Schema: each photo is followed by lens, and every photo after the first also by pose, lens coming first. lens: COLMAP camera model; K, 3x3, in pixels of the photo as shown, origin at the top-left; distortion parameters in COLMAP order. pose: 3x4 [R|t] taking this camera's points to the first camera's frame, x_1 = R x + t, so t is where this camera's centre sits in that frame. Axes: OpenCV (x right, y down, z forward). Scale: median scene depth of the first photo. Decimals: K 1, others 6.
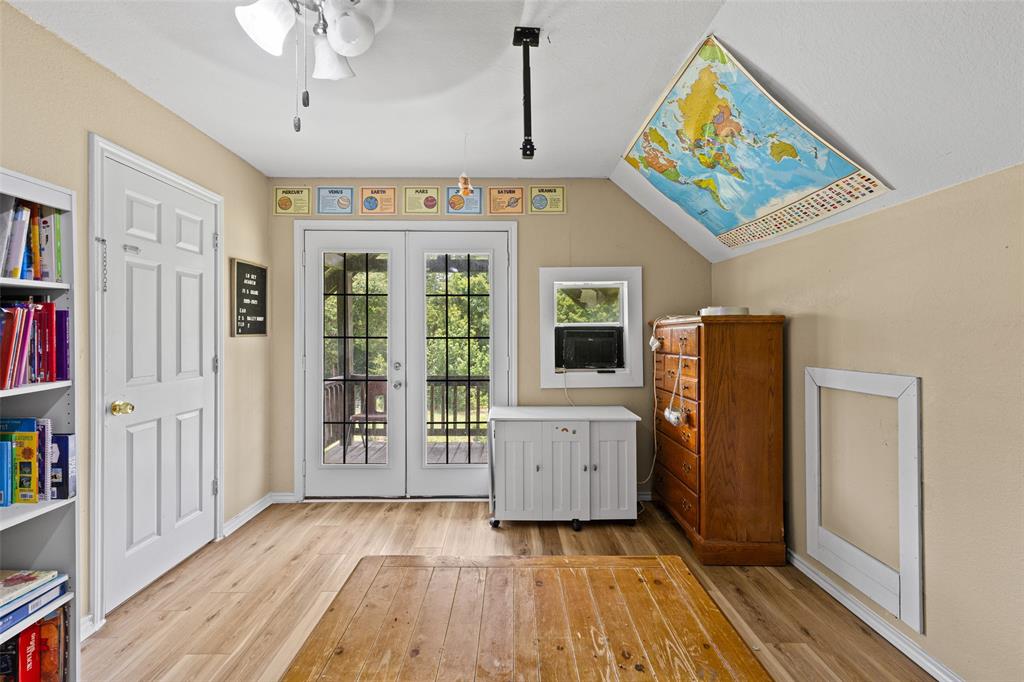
lens RADIAL K [[461.7, 0, 506.6], [0, 461.7, 336.3], [0, 0, 1]] dist [0.004952, -0.000775]
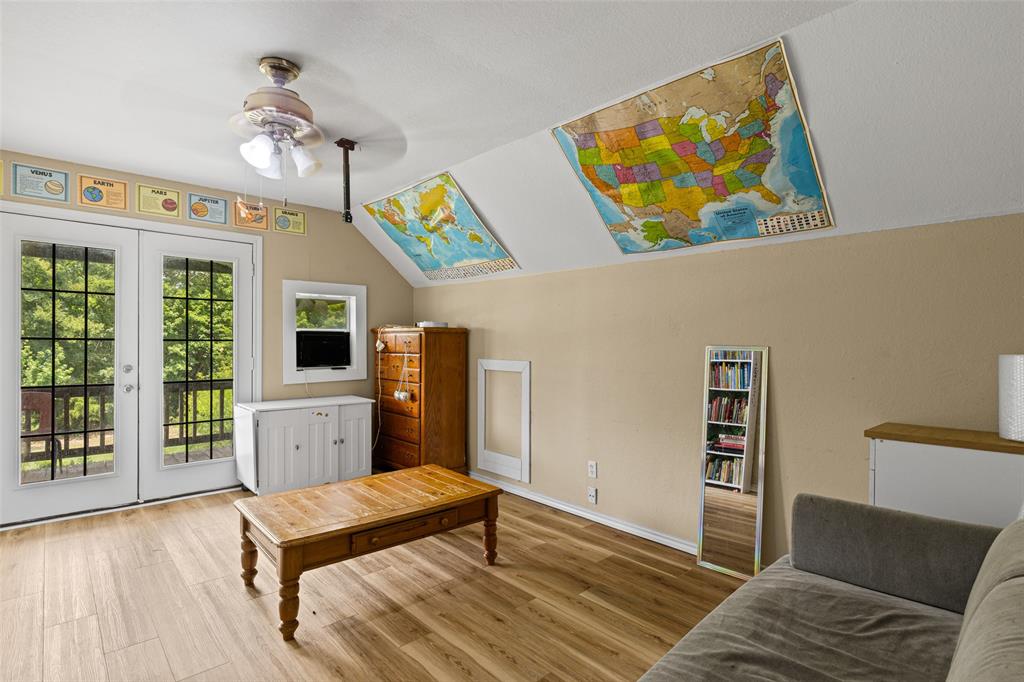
lens RADIAL K [[508.3, 0, 515.6], [0, 508.3, 343.2], [0, 0, 1]] dist [-0.001949, -0.000254]
pose [[0.736822, 0.004367, 0.676073, -0.442473], [-0.008752, 0.999957, 0.003080, 0.000570], [-0.676031, -0.008186, 0.736828, -0.403366]]
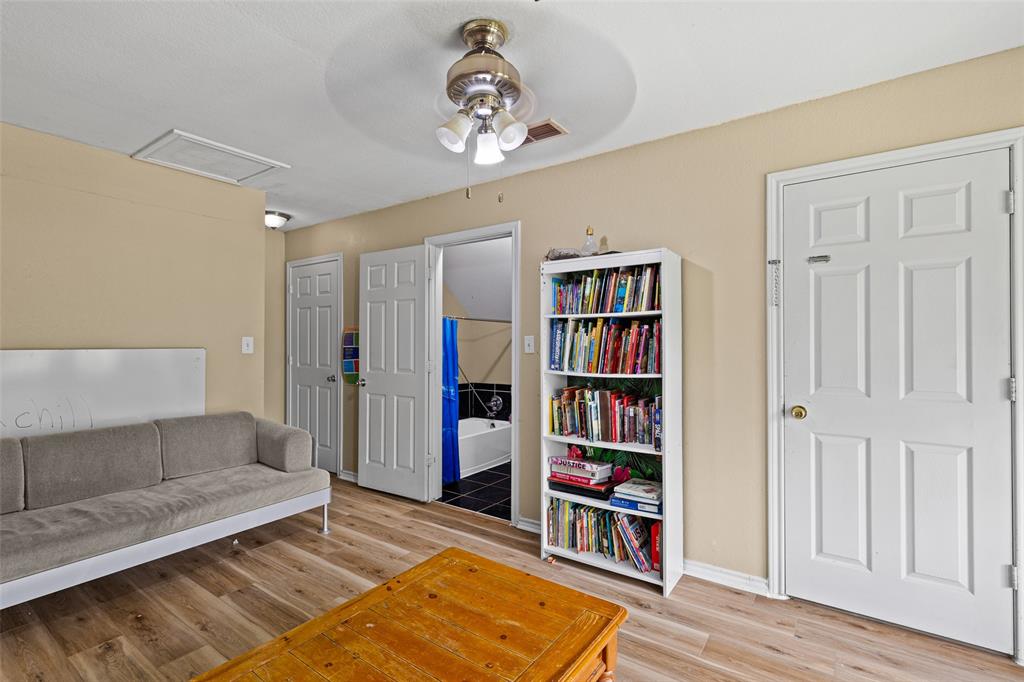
lens RADIAL K [[461.7, 0, 532.2], [0, 461.7, 337.6], [0, 0, 1]] dist [0.004952, -0.000775]
pose [[-0.550611, -0.007032, -0.834732, 0.337730], [-0.001779, 0.999972, -0.007250, -0.007650], [0.834760, -0.002507, -0.550609, 0.913534]]
